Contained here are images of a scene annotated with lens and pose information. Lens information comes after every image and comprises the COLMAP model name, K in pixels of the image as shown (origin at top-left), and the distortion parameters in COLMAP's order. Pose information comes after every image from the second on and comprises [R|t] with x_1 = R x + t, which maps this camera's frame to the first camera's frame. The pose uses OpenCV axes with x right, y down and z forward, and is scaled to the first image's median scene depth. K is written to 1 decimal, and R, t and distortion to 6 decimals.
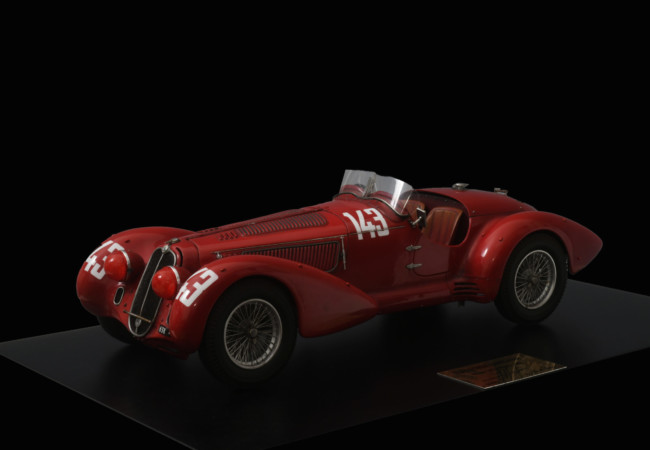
lens RADIAL K [[1264.0, 0, 325.0], [0, 1264.0, 225.0], [0, 0, 1]] dist [-0.040548, -0.026964]
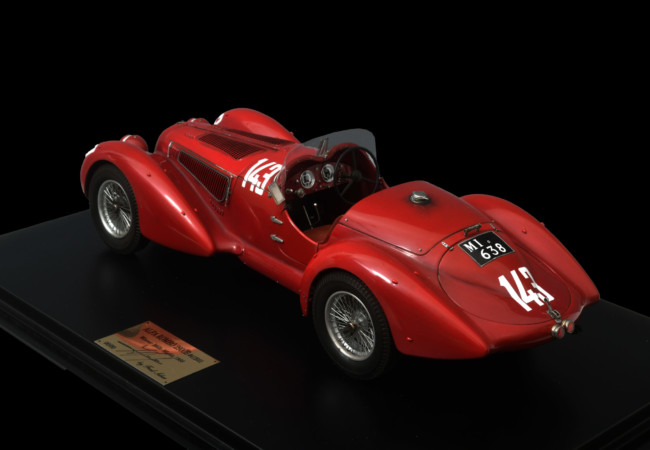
lens RADIAL K [[1264.0, 0, 325.0], [0, 1264.0, 225.0], [0, 0, 1]] dist [-0.040548, -0.026964]
pose [[0.078049, 0.380328, -0.921553, 0.943495], [-0.176769, 0.915005, 0.362654, -0.326709], [0.981153, 0.134597, 0.138646, 0.923197]]
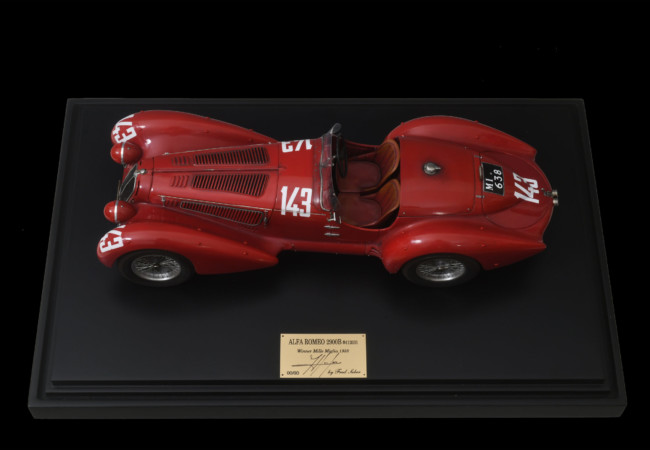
lens RADIAL K [[1264.0, 0, 325.0], [0, 1264.0, 225.0], [0, 0, 1]] dist [-0.040548, -0.026964]
pose [[0.791782, 0.541978, -0.281674, 0.423028], [-0.122188, 0.592376, 0.796342, -0.994844], [0.598457, -0.596112, 0.535256, 0.334289]]
